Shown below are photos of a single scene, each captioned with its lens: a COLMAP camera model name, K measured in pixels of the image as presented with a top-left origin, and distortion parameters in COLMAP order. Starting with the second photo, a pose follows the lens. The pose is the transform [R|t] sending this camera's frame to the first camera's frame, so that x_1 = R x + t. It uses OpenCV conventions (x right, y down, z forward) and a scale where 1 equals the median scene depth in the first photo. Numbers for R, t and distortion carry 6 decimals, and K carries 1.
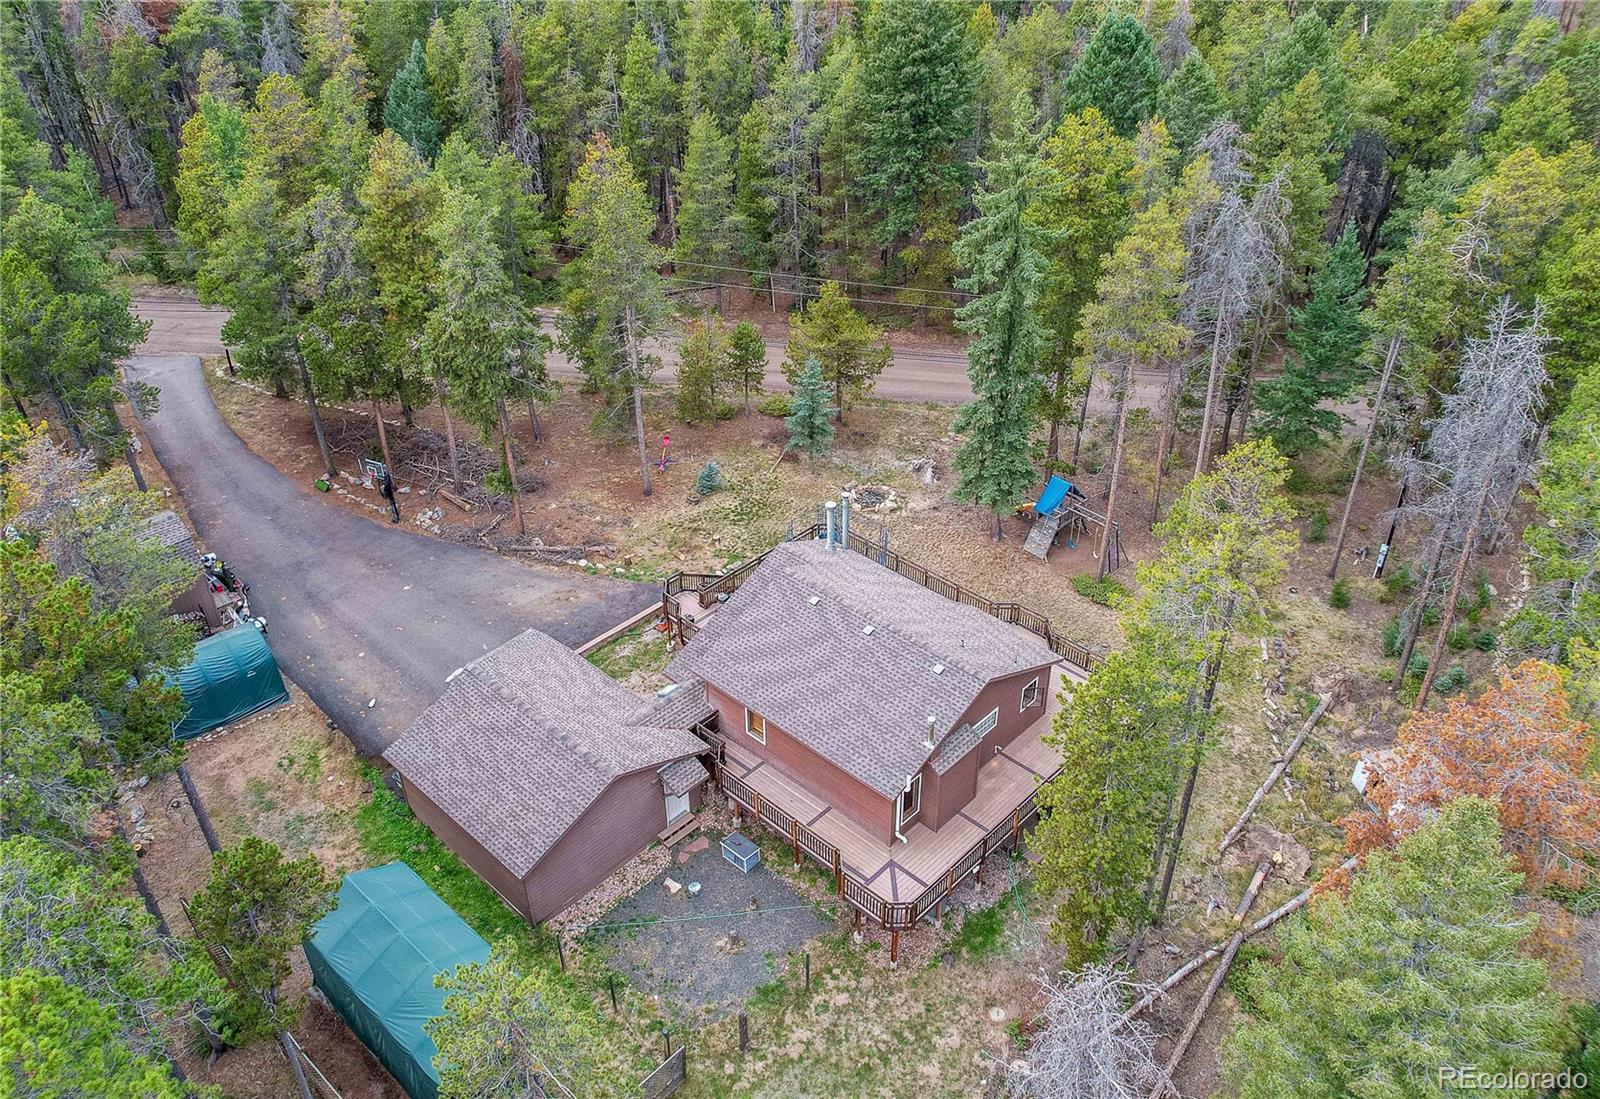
lens RADIAL K [[1239.3, 0, 800.0], [0, 1239.3, 549.5], [0, 0, 1]] dist [-0.060187, 0.065718]
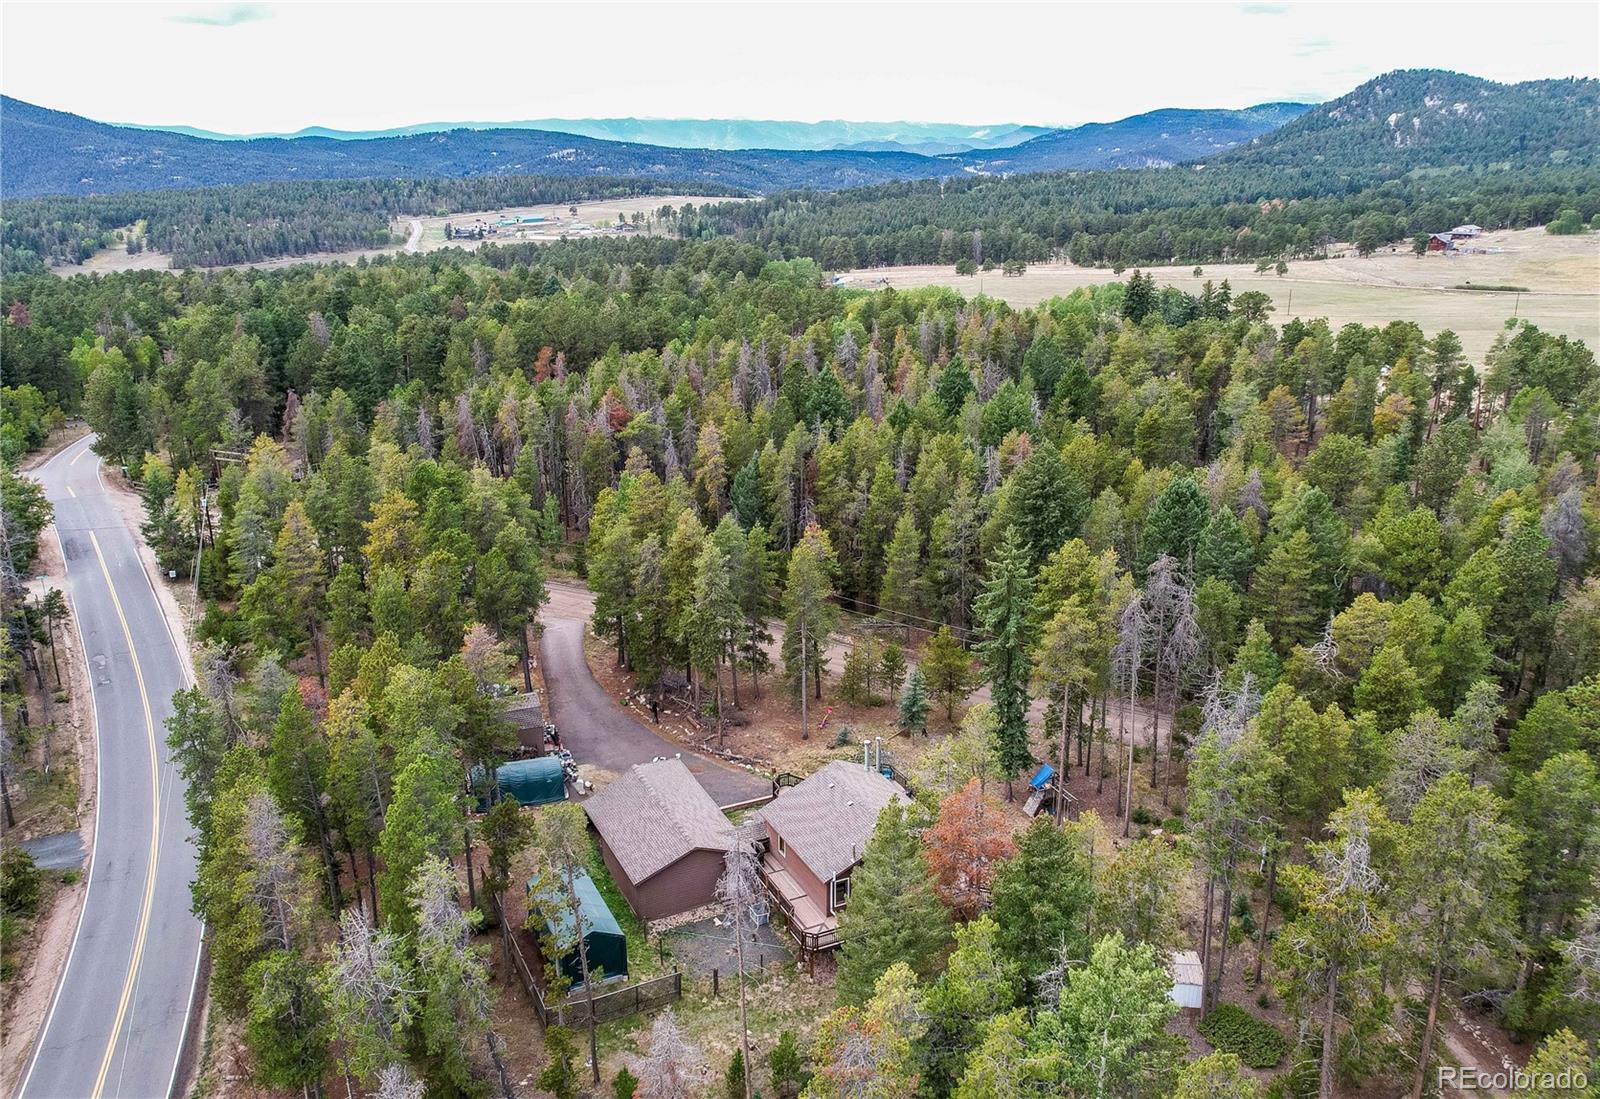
lens RADIAL K [[1239.3, 0, 800.0], [0, 1239.3, 549.5], [0, 0, 1]] dist [-0.060187, 0.065718]
pose [[0.935749, 0.109680, -0.335177, 0.376367], [-0.200153, 0.947680, -0.248679, 0.121860], [0.290365, 0.299787, 0.908744, -0.522452]]
